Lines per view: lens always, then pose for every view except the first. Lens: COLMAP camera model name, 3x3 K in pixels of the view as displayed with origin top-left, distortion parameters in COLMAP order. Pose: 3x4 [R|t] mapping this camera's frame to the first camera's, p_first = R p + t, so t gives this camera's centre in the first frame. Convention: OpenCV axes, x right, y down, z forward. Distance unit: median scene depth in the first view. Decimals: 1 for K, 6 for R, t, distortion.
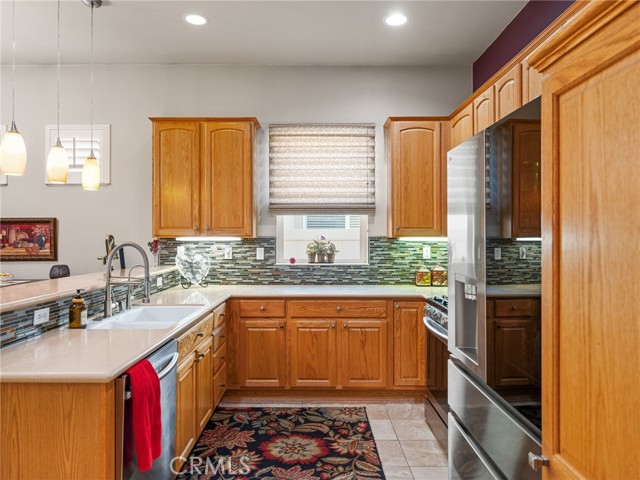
lens RADIAL K [[431.2, 0, 319.0], [0, 431.2, 237.3], [0, 0, 1]] dist [-0.023116, -0.002394]
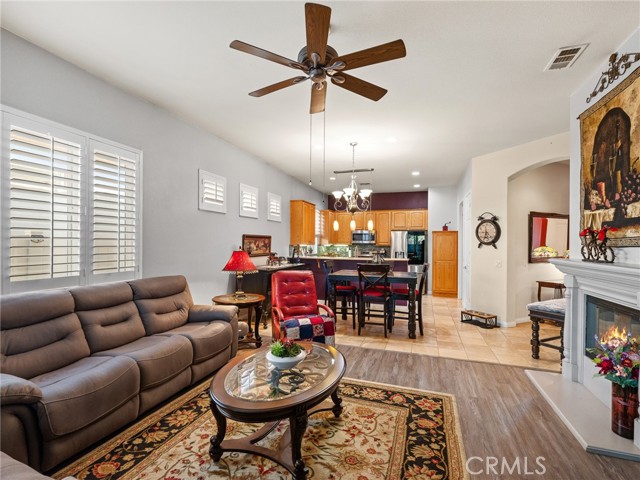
lens RADIAL K [[294.4, 0, 326.7], [0, 294.4, 245.5], [0, 0, 1]] dist [-0.001301, 0.000428]
pose [[0.307440, -0.001208, 0.951567, -2.275028], [-0.001401, 0.999998, 0.001722, 0.001554], [-0.951566, -0.001862, 0.307438, 0.305288]]
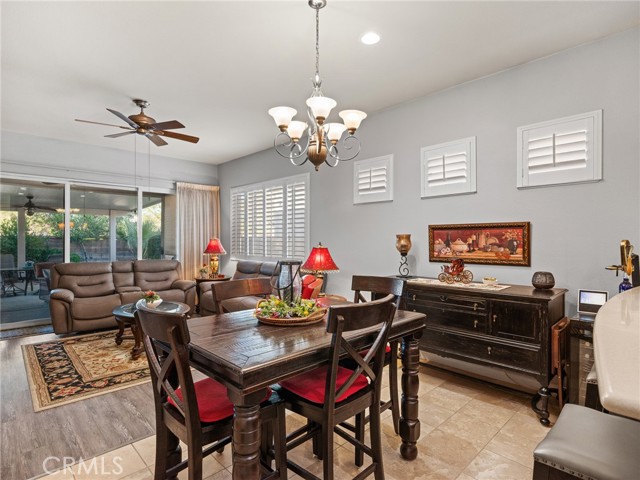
lens RADIAL K [[355.4, 0, 322.6], [0, 355.4, 238.3], [0, 0, 1]] dist [0.015740, -0.000982]
pose [[0.688277, 0.000819, -0.725448, -0.410864], [-0.008887, 0.999934, -0.007303, 0.001574], [0.725394, 0.011474, 0.688239, 0.129788]]
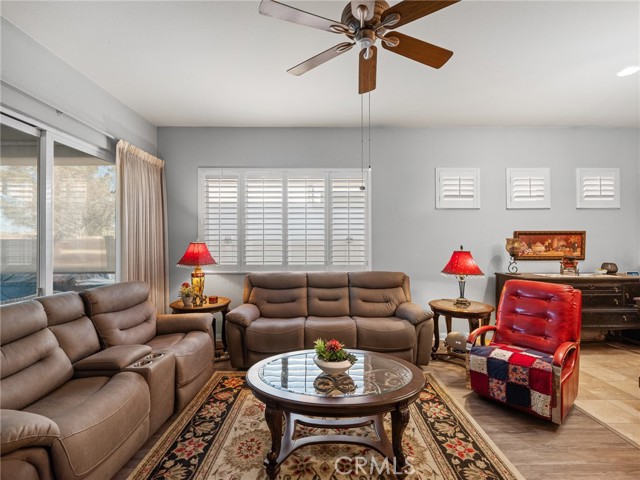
lens RADIAL K [[294.4, 0, 325.6], [0, 294.4, 242.1], [0, 0, 1]] dist [-0.001301, 0.000428]
pose [[0.999814, 0.000614, 0.019253, -1.774875], [-0.000373, 0.999921, -0.012531, 0.006828], [-0.019259, 0.012521, 0.999736, 0.000775]]
